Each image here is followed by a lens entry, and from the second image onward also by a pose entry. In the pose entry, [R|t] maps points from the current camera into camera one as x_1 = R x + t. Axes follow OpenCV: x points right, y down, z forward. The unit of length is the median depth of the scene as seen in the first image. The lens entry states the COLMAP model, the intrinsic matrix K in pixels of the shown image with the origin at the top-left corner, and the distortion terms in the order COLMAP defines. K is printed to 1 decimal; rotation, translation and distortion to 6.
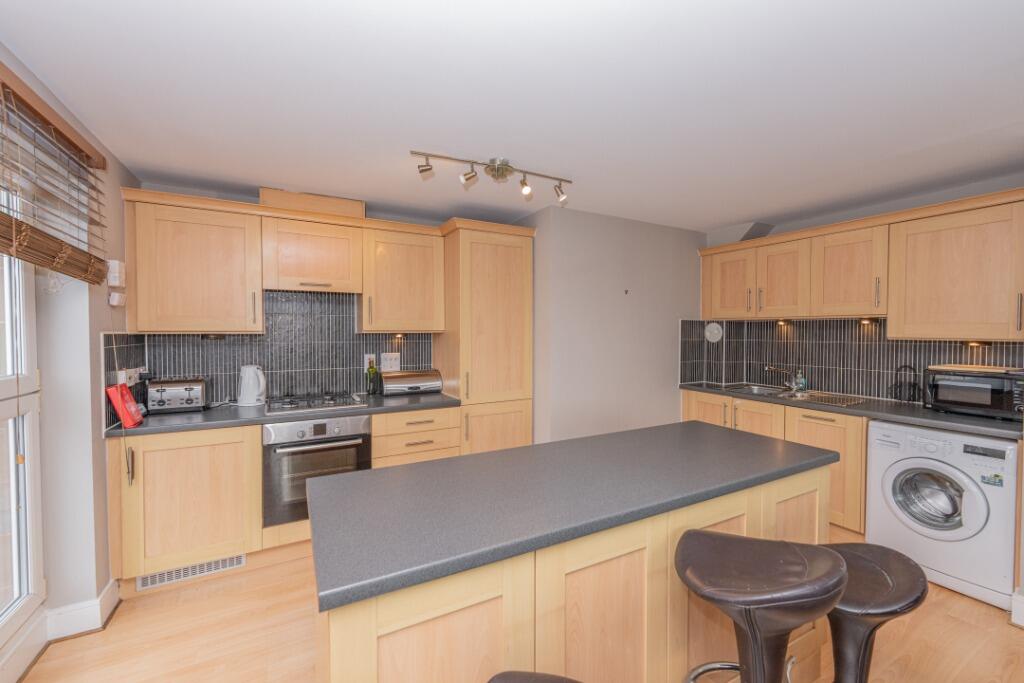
lens RADIAL K [[416.4, 0, 511.4], [0, 416.4, 339.7], [0, 0, 1]] dist [-0.002863, -0.000130]
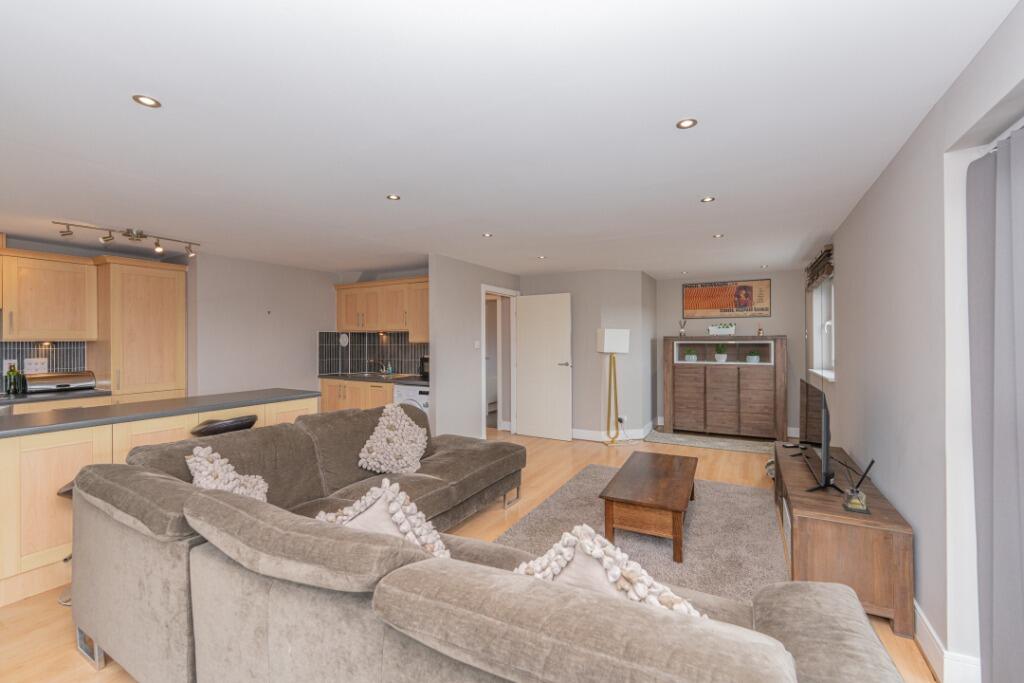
lens RADIAL K [[416.4, 0, 512.4], [0, 416.4, 338.9], [0, 0, 1]] dist [-0.002863, -0.000130]
pose [[0.848228, -0.003626, 0.529618, 0.238638], [0.017589, 0.999618, -0.021327, 0.025847], [-0.529338, 0.027406, 0.847968, -0.732450]]
